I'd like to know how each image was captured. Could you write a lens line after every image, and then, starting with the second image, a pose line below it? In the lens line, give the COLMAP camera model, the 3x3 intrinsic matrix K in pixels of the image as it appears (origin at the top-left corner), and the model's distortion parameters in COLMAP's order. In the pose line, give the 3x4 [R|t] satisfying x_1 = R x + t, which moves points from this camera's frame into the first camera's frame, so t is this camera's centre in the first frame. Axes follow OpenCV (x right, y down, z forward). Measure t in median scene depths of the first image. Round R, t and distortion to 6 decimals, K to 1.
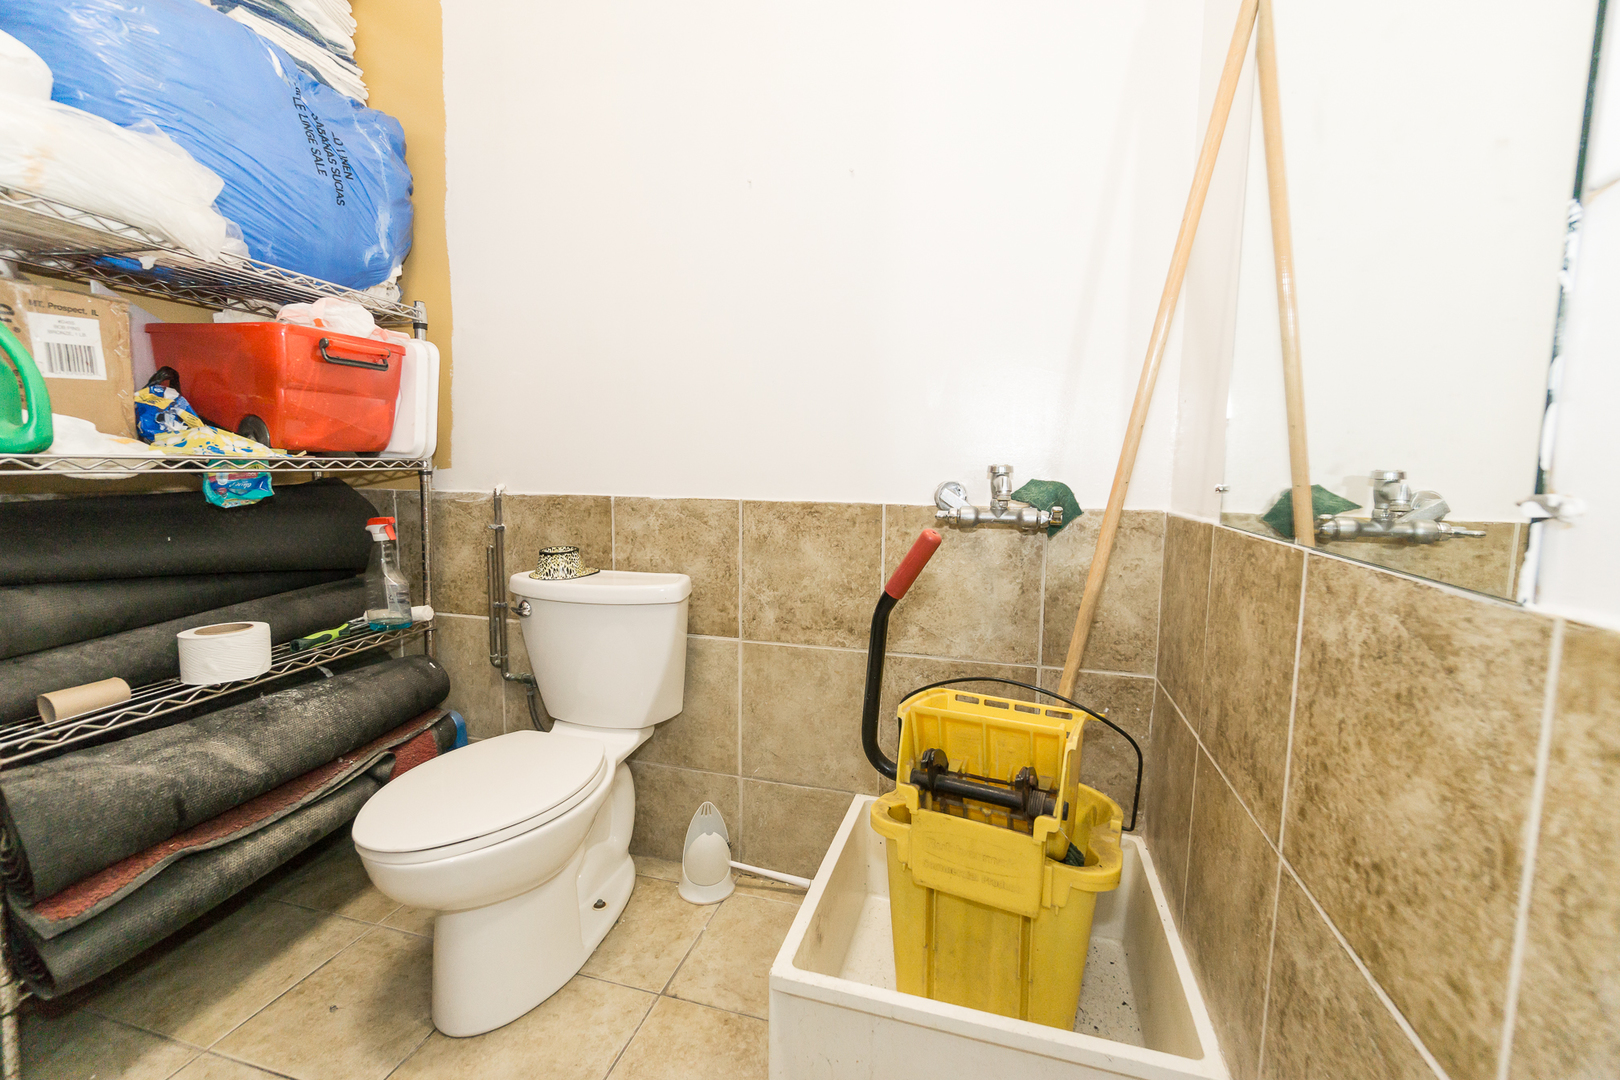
lens RADIAL K [[699.2, 0, 808.2], [0, 699.2, 534.3], [0, 0, 1]] dist [-0.004997, 0.001021]
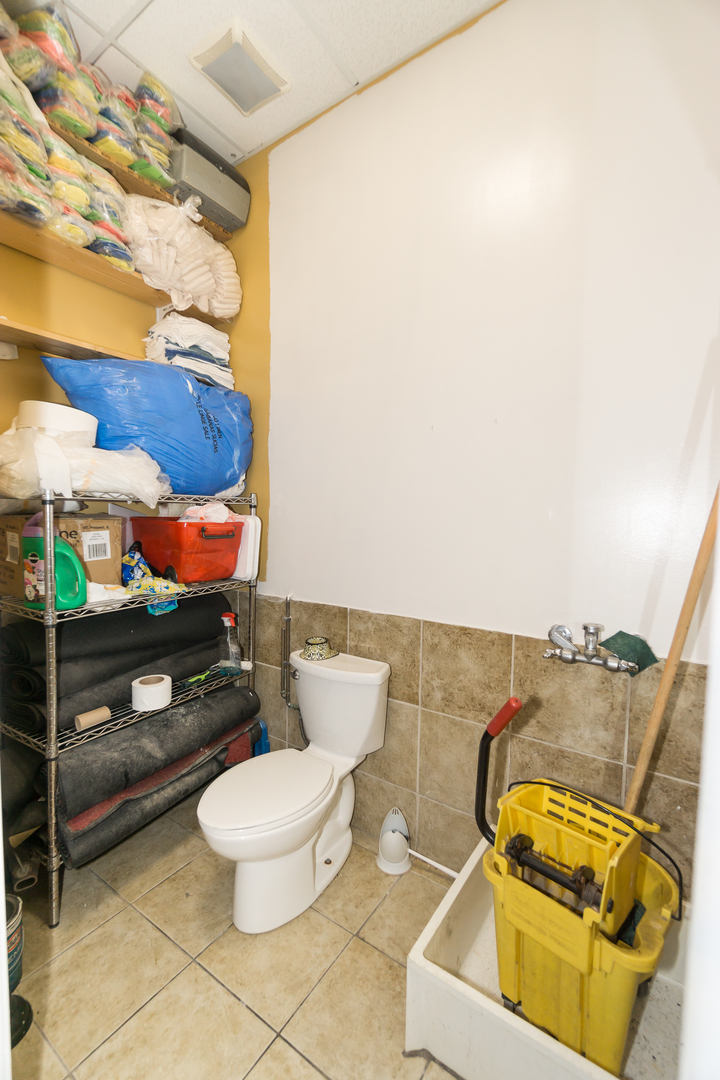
lens RADIAL K [[466.1, 0, 359.8], [0, 466.1, 540.0], [0, 0, 1]] dist [-0.004997, 0.001021]
pose [[0.948419, 0.022160, -0.316244, 0.116718], [-0.036250, 0.998592, -0.038739, -0.213171], [0.314941, 0.048205, 0.947886, -0.074111]]
